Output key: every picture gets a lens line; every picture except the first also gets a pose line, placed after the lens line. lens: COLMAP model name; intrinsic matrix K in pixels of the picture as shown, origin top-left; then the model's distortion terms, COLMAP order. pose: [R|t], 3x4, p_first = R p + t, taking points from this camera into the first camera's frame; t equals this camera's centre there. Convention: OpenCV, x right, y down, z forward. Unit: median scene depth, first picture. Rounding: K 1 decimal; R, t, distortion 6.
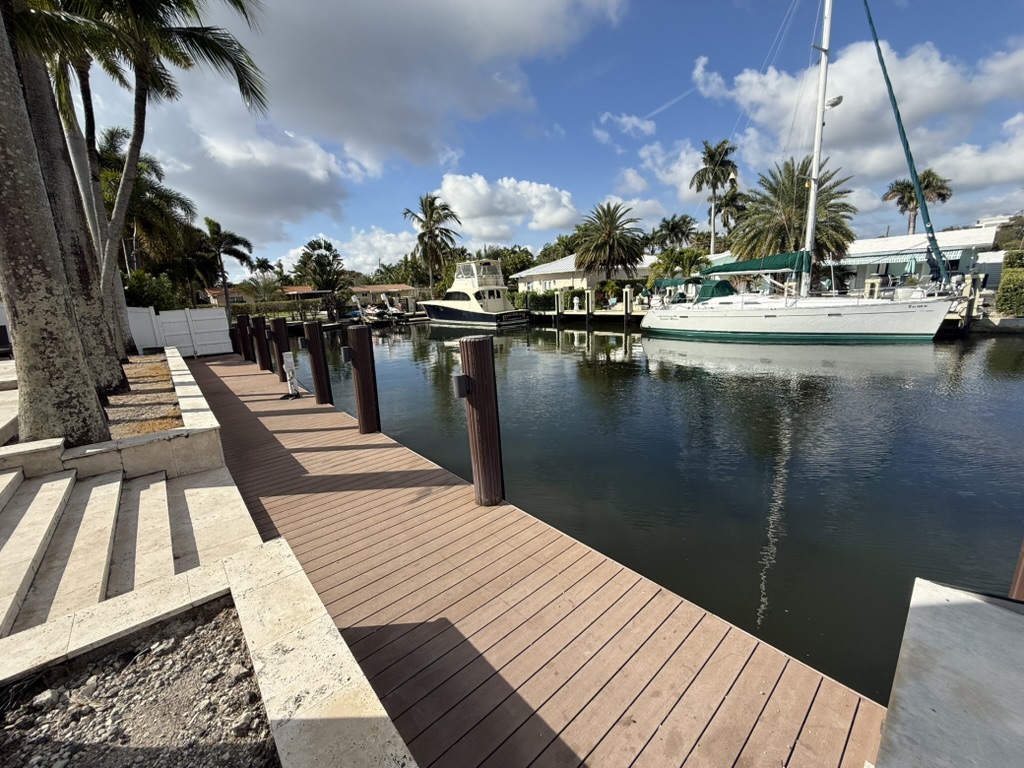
lens RADIAL K [[407.7, 0, 508.0], [0, 407.7, 382.7], [0, 0, 1]] dist [0.000604, 0.000137]
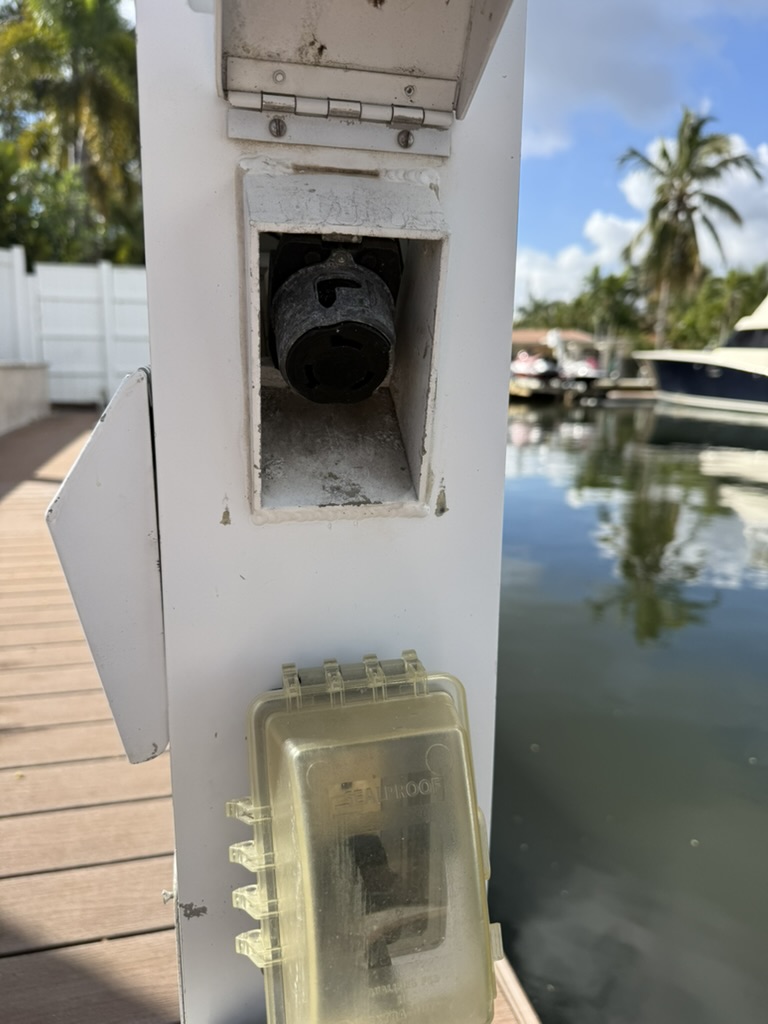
lens RADIAL K [[790.3, 0, 384.0], [0, 790.3, 512.0], [0, 0, 1]] dist [0.000667, 0.000327]
pose [[0.897521, 0.145887, -0.416141, -0.186663], [-0.152220, 0.988180, 0.018122, -0.022340], [0.413866, 0.047080, 0.909120, 0.312863]]
